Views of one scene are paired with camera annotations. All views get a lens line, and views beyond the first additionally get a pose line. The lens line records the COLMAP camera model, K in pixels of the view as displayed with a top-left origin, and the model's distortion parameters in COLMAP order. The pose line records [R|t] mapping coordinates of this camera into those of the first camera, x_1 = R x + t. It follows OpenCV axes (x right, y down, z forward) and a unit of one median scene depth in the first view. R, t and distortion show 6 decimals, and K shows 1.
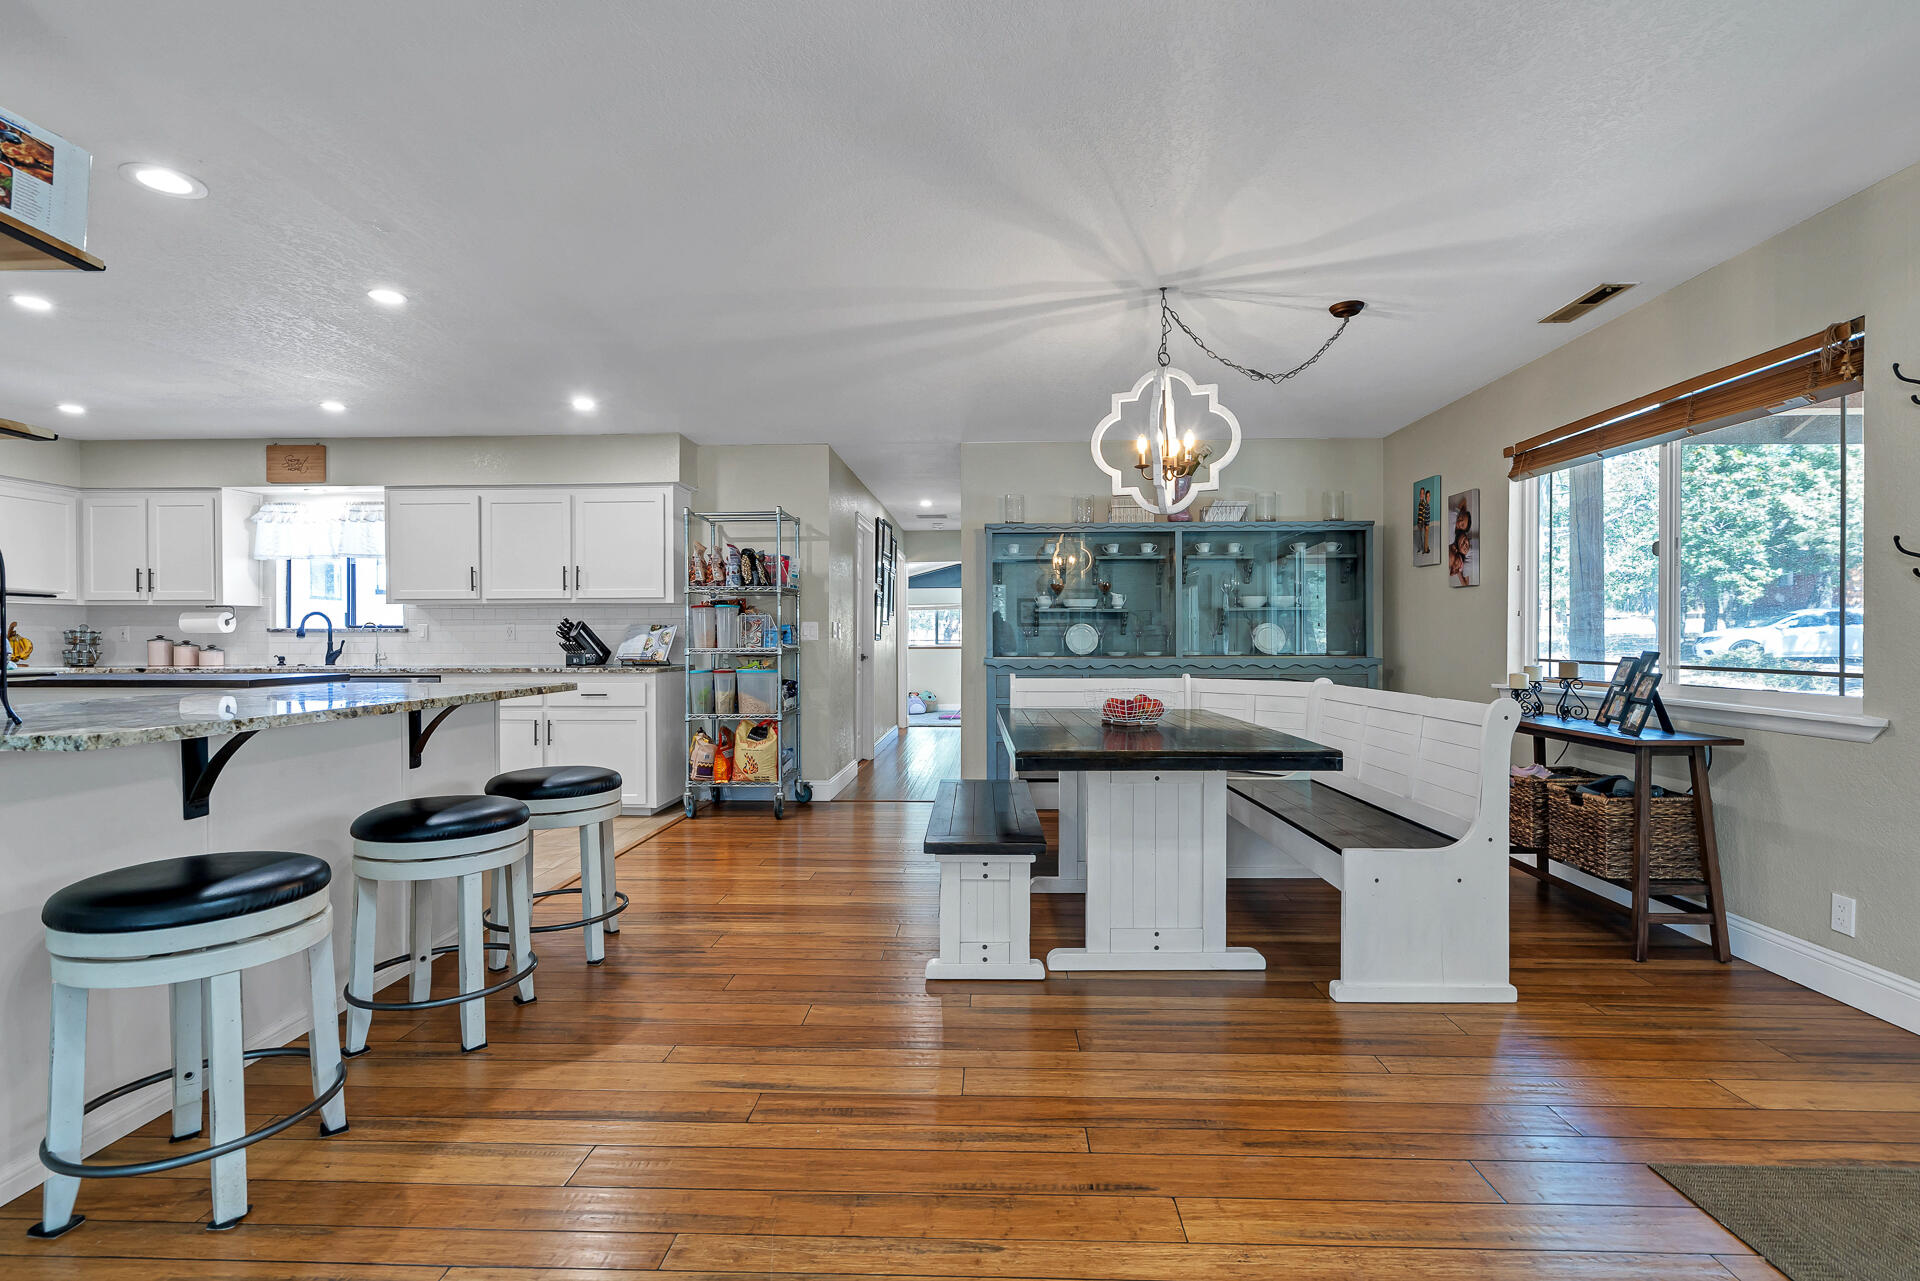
lens RADIAL K [[894.6, 0, 950.6], [0, 894.6, 647.2], [0, 0, 1]] dist [0.003113, 0.000894]
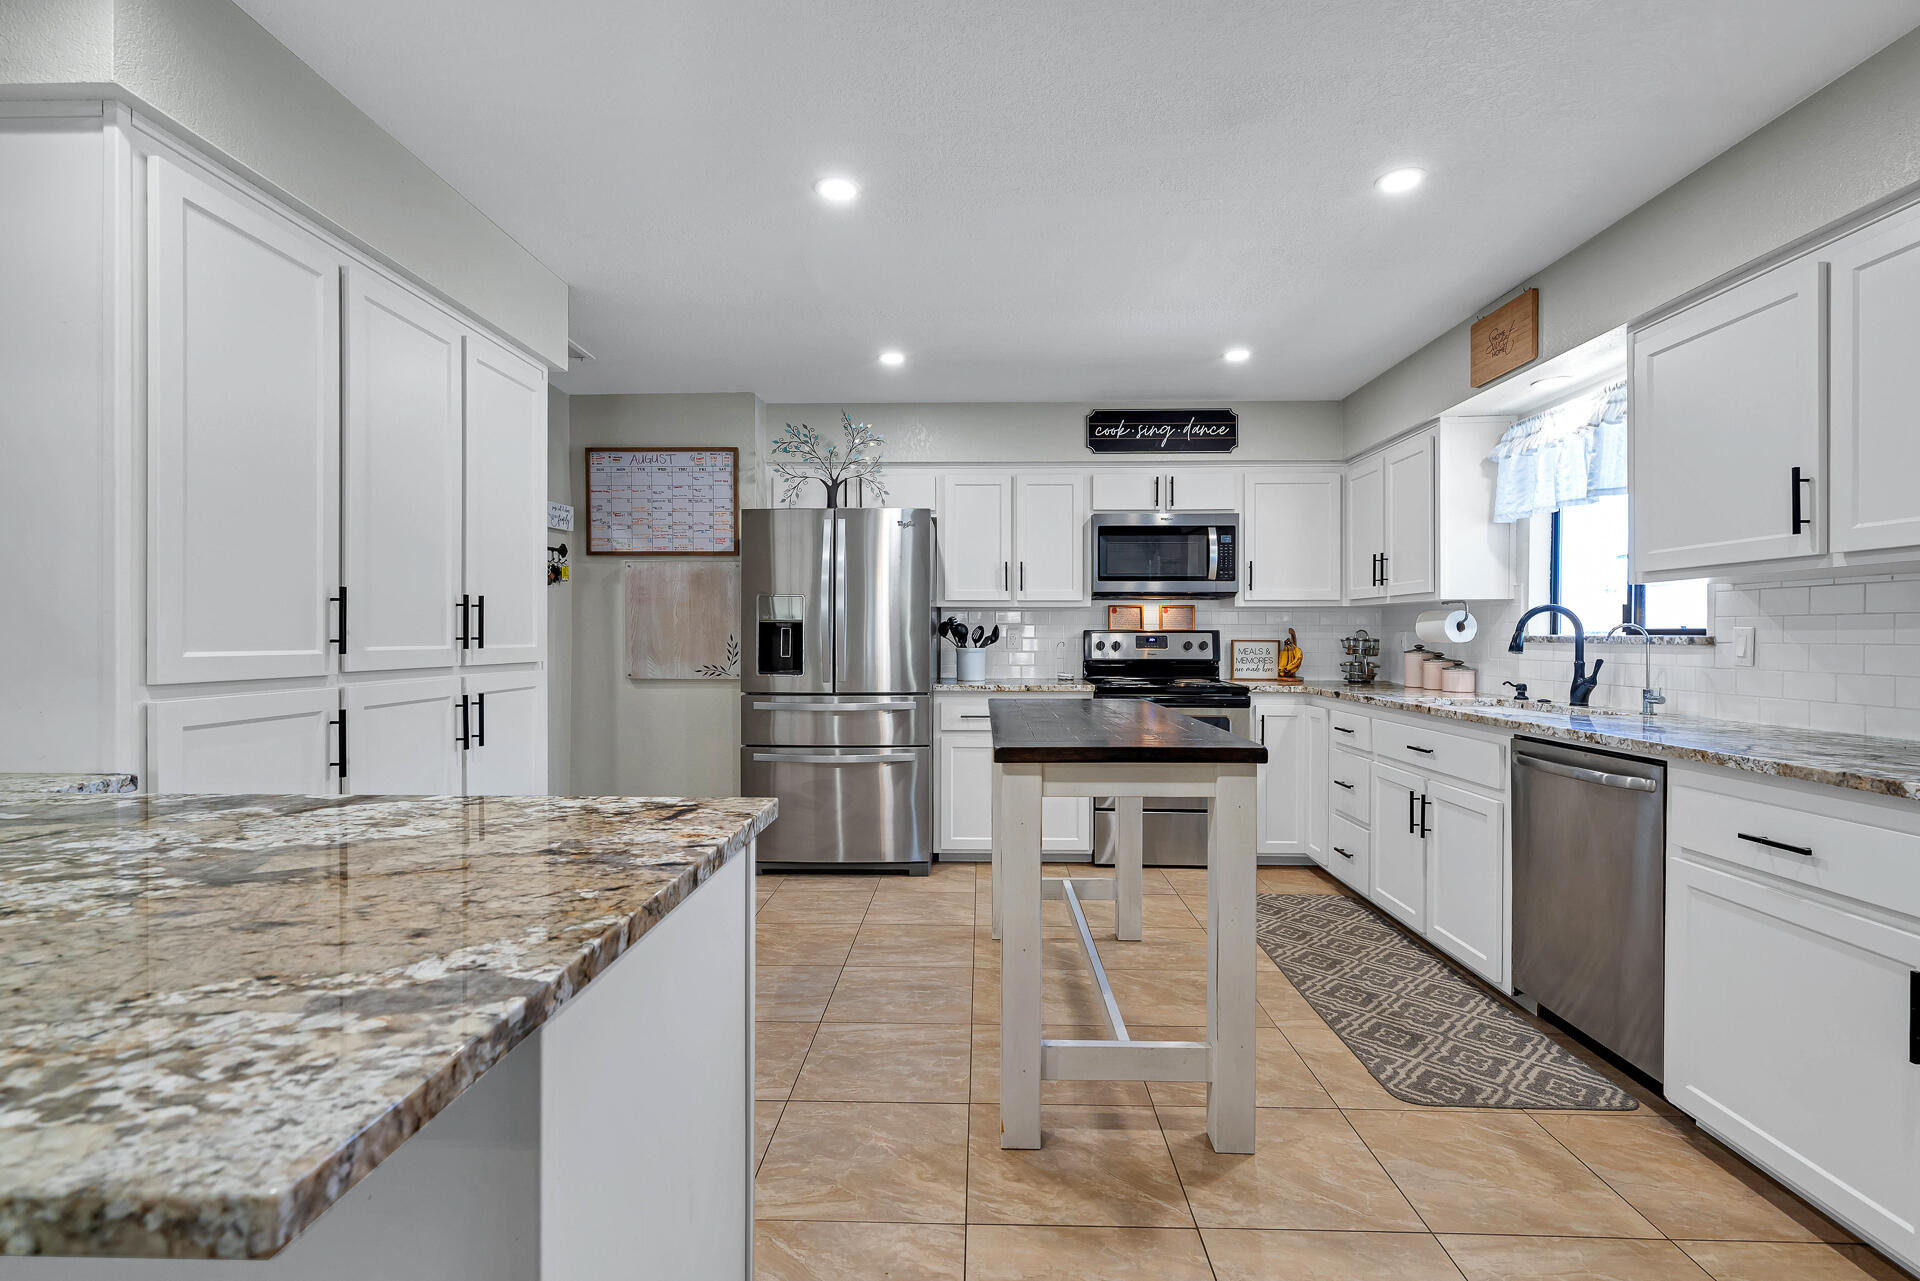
lens RADIAL K [[894.6, 0, 965.8], [0, 894.6, 637.4], [0, 0, 1]] dist [0.003113, 0.000894]
pose [[0.024794, 0.003926, -0.999685, -0.178061], [-0.009692, 0.999946, 0.003686, -0.018950], [0.999646, 0.009597, 0.024831, 0.644246]]
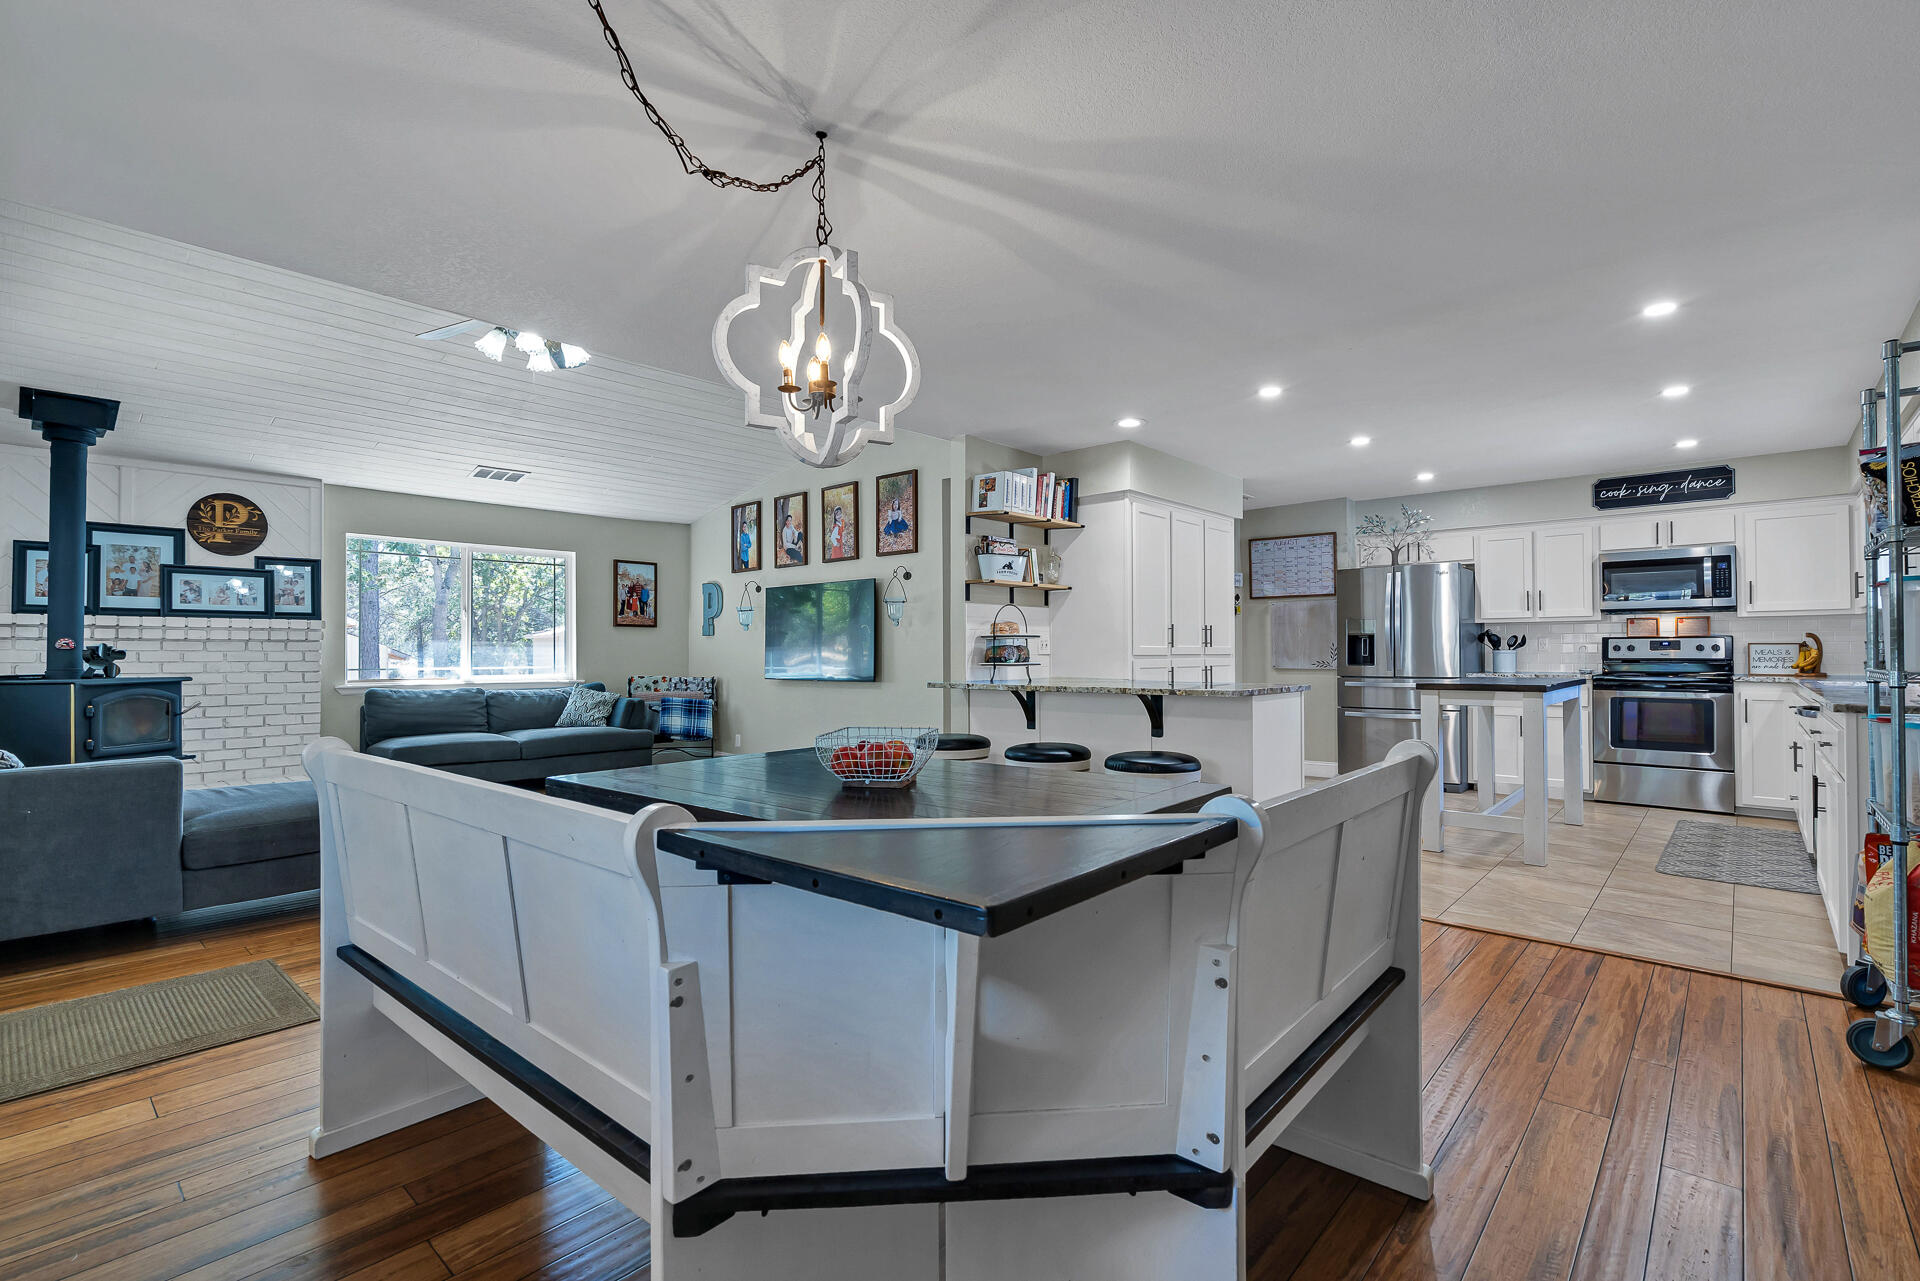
lens RADIAL K [[894.6, 0, 979.7], [0, 894.6, 637.0], [0, 0, 1]] dist [0.003113, 0.000894]
pose [[-0.613463, -0.011175, -0.789644, 0.128843], [-0.002168, 0.999920, -0.012466, -0.012836], [0.789720, -0.005935, -0.613438, 0.757642]]
